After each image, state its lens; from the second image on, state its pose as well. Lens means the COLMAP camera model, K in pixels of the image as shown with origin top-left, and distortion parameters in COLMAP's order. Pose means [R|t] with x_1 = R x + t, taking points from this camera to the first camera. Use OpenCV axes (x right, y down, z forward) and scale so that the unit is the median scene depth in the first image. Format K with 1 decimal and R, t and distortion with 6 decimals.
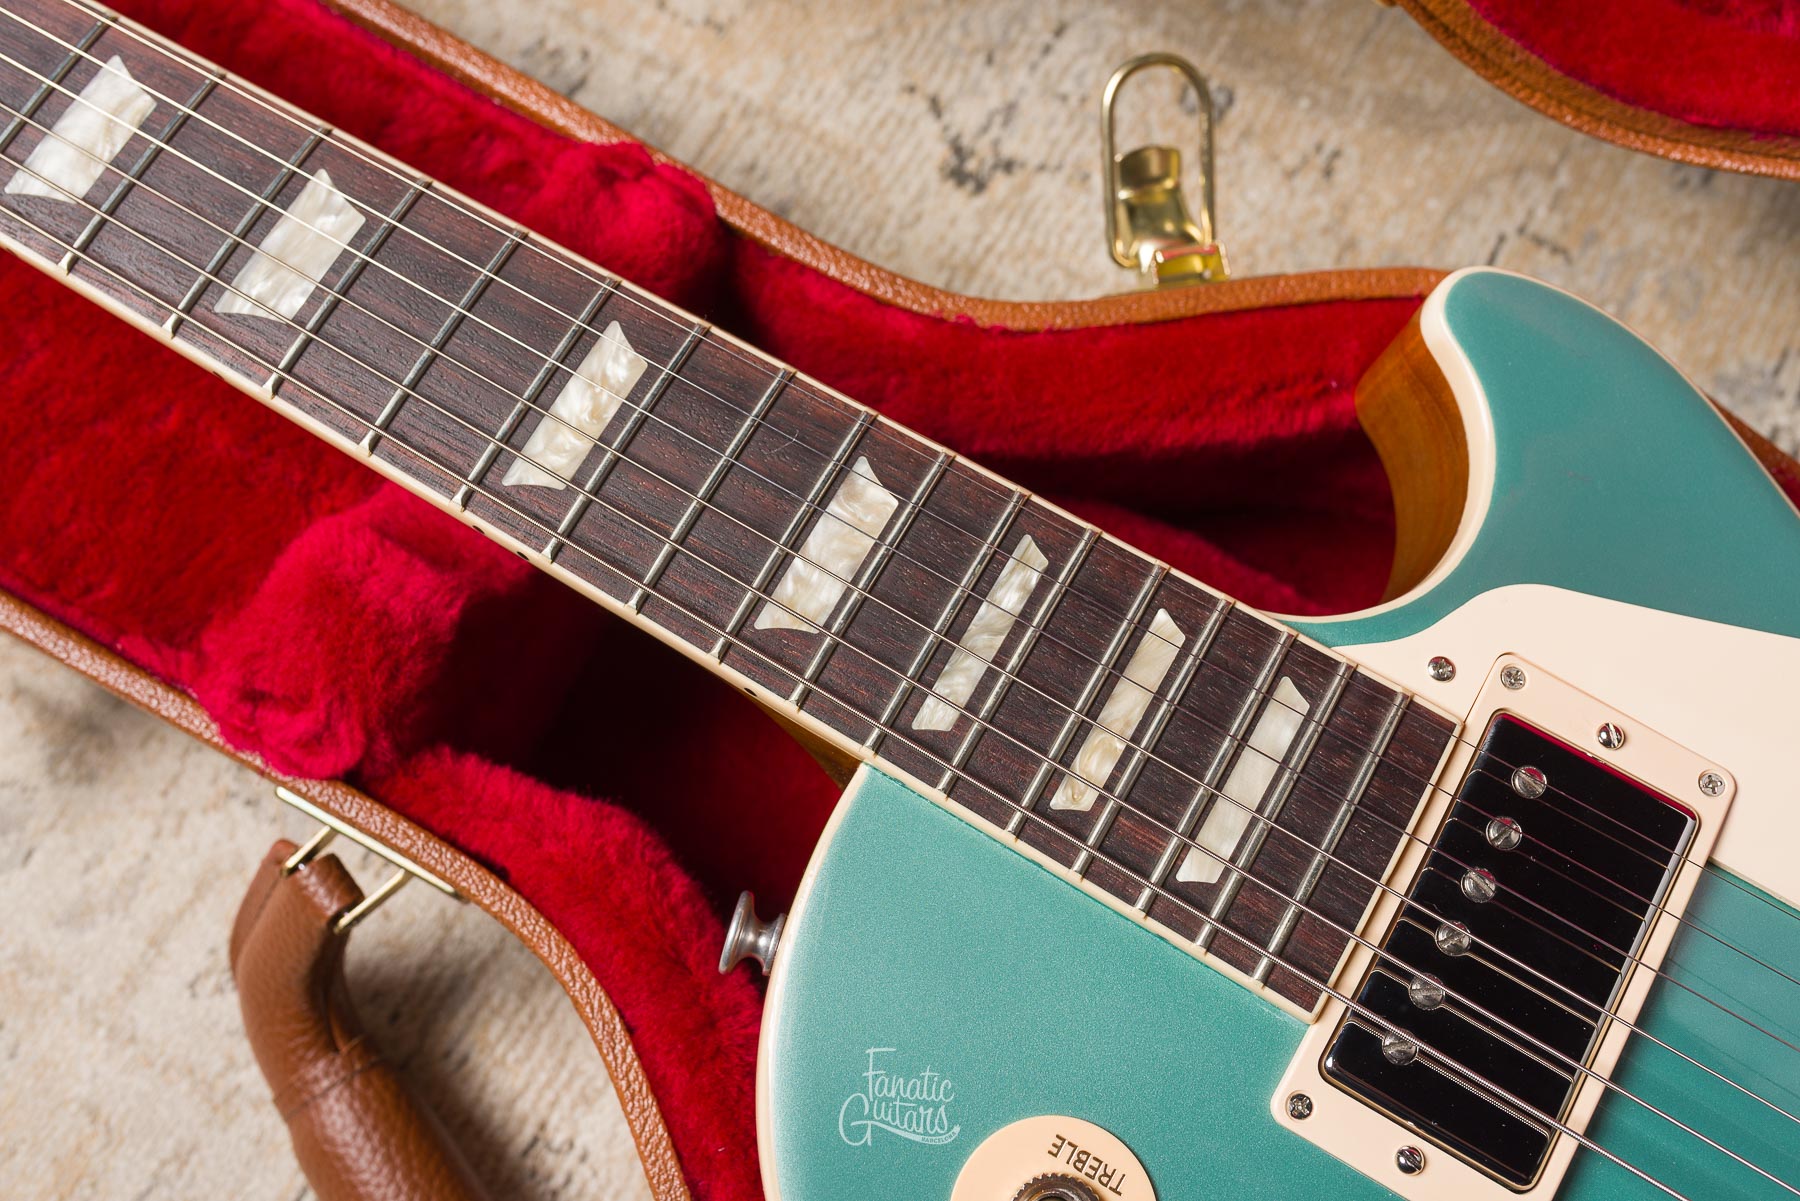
lens RADIAL K [[1801.0, 0, 900.0], [0, 1801.0, 600.5], [0, 0, 1]] dist [0.003128, -0.004670]
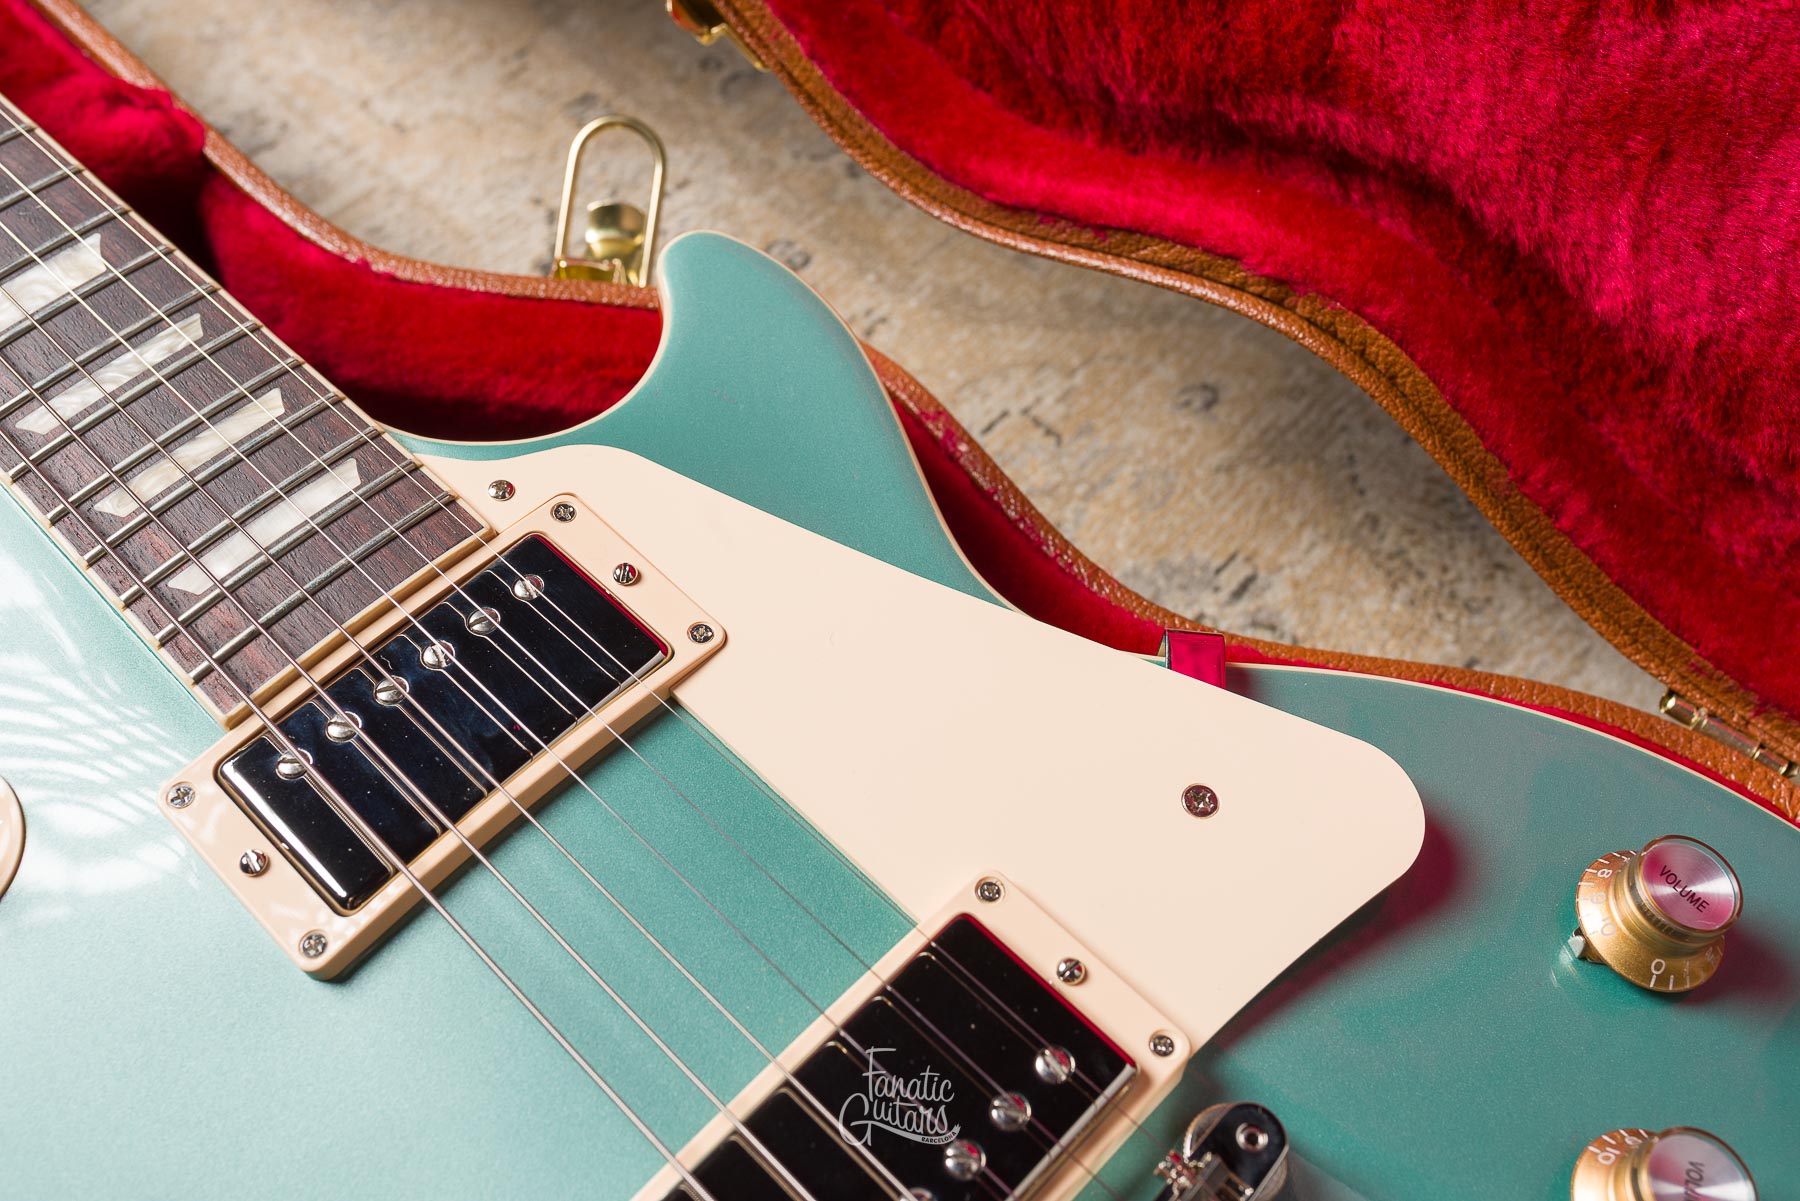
lens RADIAL K [[1790.4, 0, 901.8], [0, 1790.4, 597.4], [0, 0, 1]] dist [0.000883, -0.000141]
pose [[0.970911, 0.209423, -0.116078, 0.424741], [-0.234074, 0.932222, -0.275993, 0.213499], [0.050412, 0.295136, 0.954125, 0.006680]]
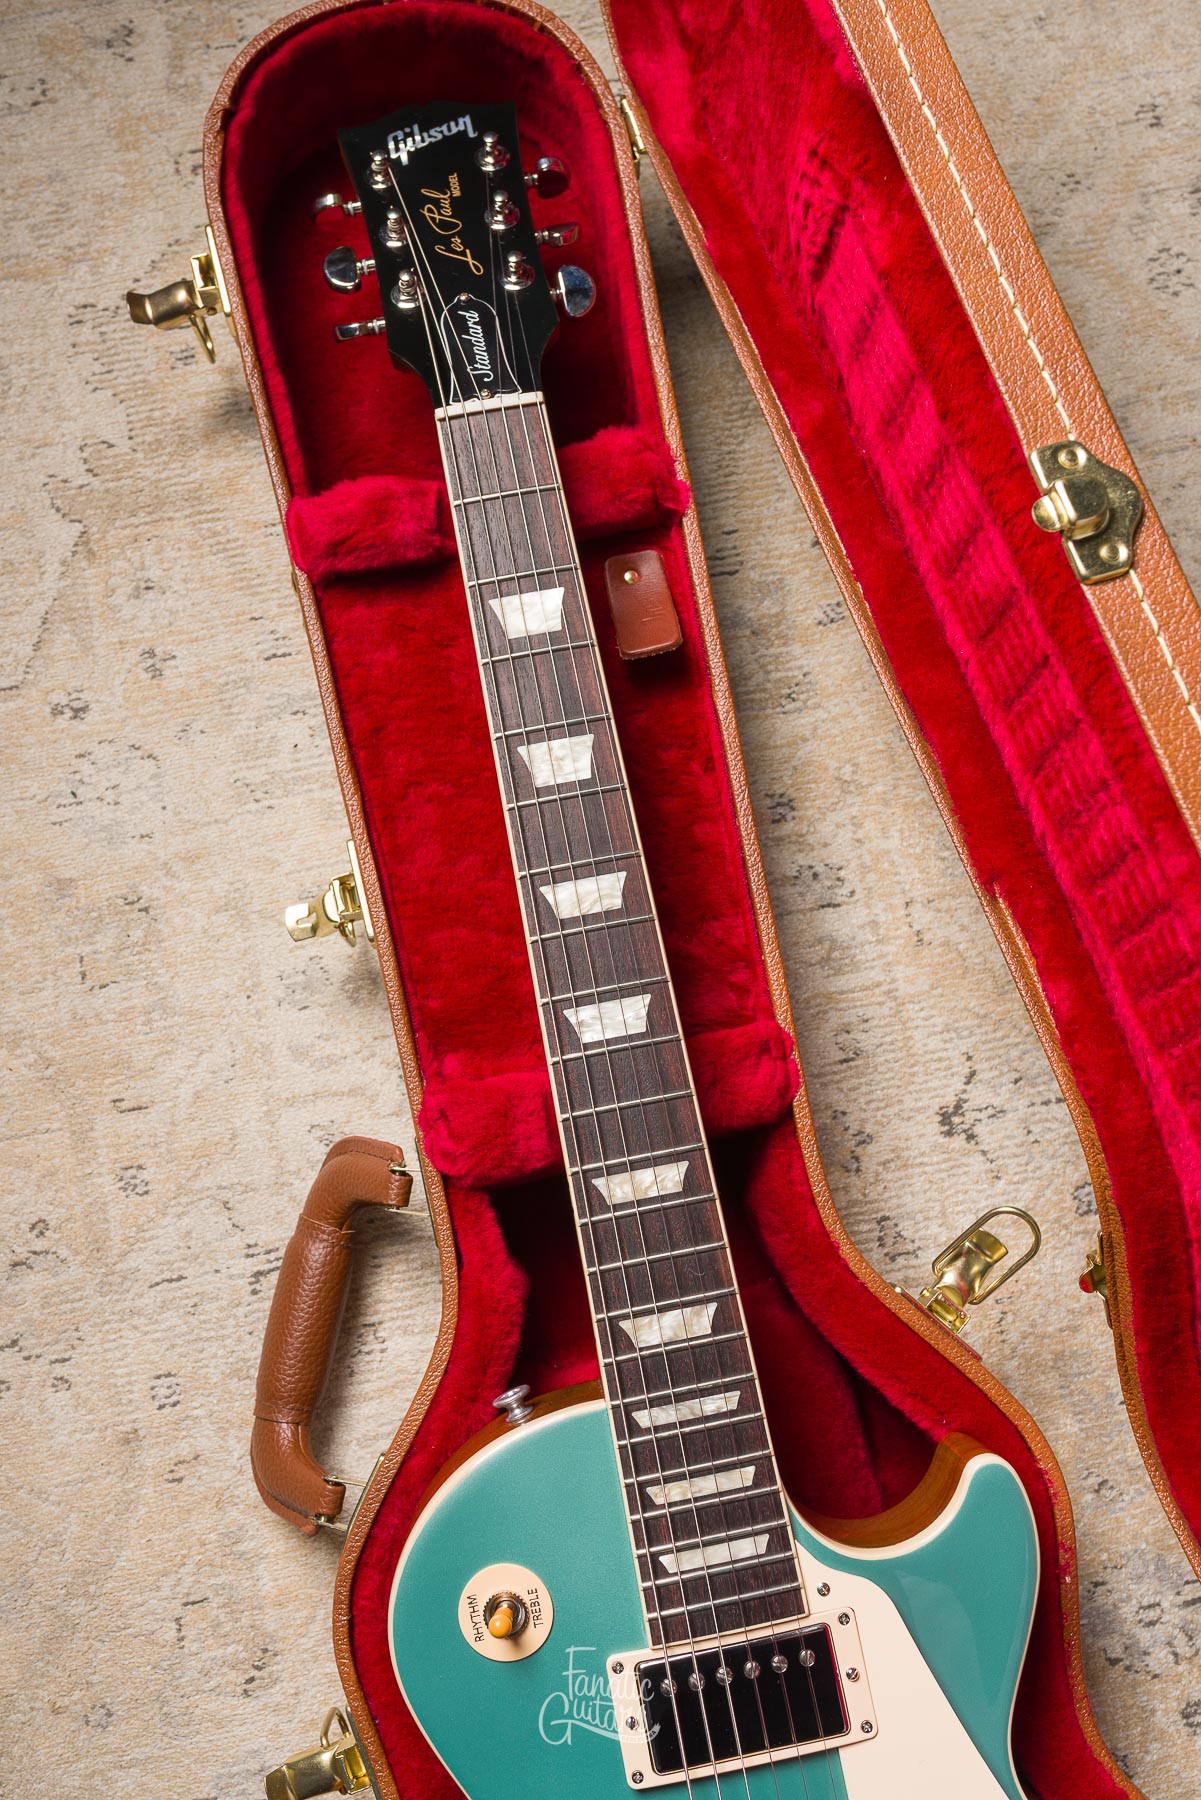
lens RADIAL K [[1729.5, 0, 600.5], [0, 1729.5, 900.0], [0, 0, 1]] dist [-0.000210, -0.001360]
pose [[0.659318, 0.743088, -0.114543, -0.145571], [-0.727818, 0.669002, 0.150721, -0.383495], [0.188629, -0.016006, 0.981918, -0.626076]]
